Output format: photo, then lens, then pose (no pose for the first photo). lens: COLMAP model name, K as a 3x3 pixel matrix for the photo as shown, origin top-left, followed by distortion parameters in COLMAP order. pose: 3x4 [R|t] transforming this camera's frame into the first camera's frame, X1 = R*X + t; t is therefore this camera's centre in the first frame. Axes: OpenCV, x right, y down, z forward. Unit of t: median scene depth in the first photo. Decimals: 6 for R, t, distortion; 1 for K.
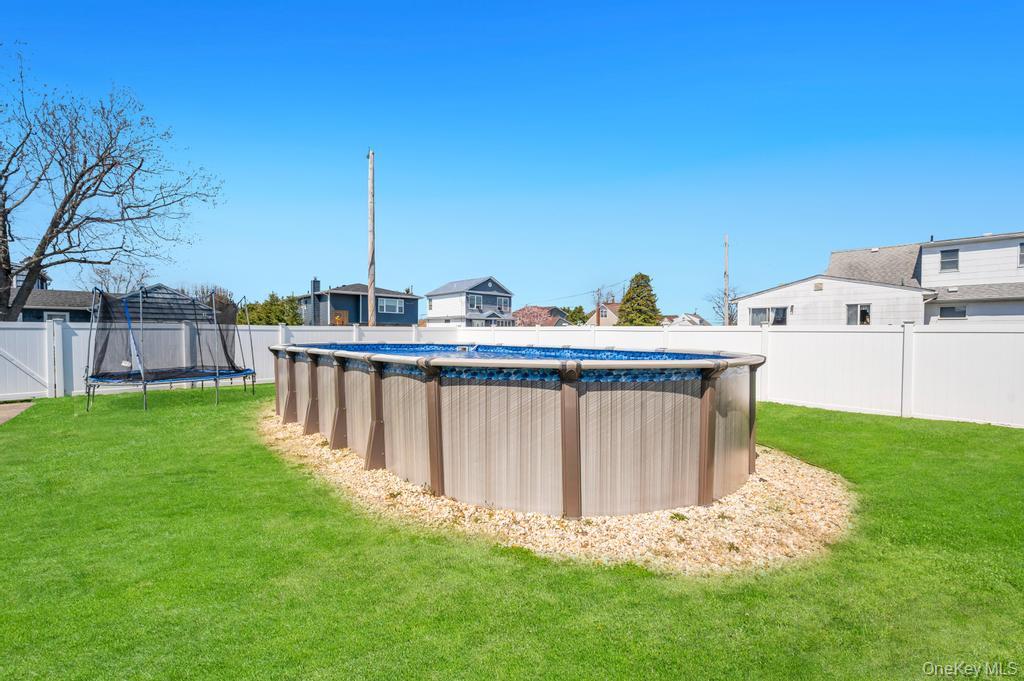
lens RADIAL K [[411.4, 0, 509.3], [0, 411.4, 346.7], [0, 0, 1]] dist [0.001805, 0.000086]
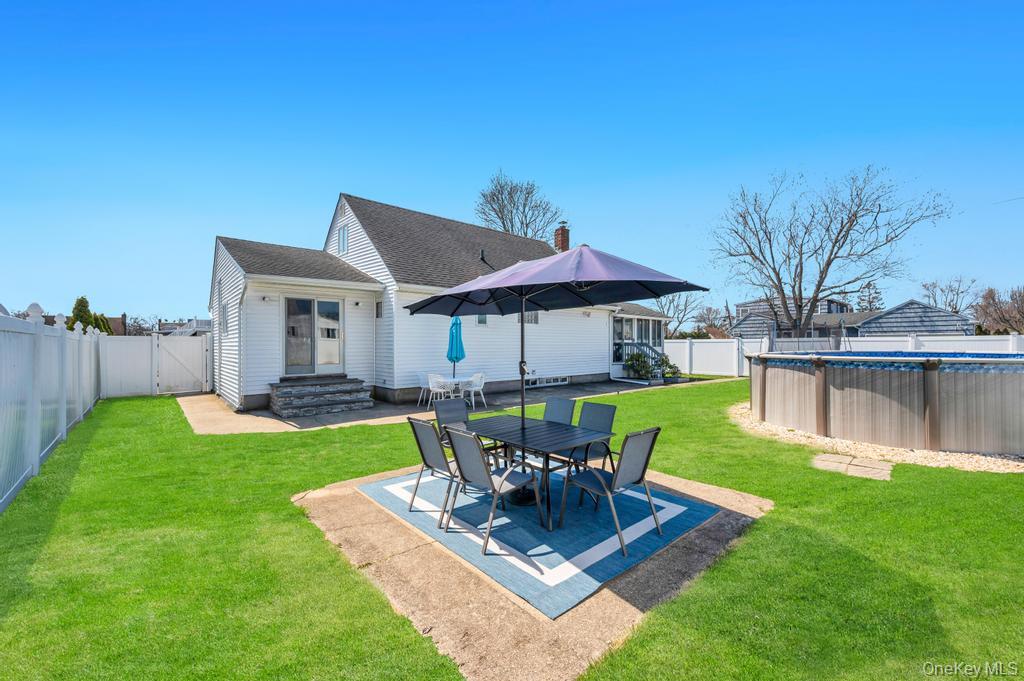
lens RADIAL K [[411.4, 0, 506.9], [0, 411.4, 345.0], [0, 0, 1]] dist [0.001805, 0.000086]
pose [[-0.052163, -0.002591, -0.998635, 0.542922], [-0.028503, 0.999593, -0.001104, 0.005147], [0.998232, 0.028407, -0.052215, -0.071538]]
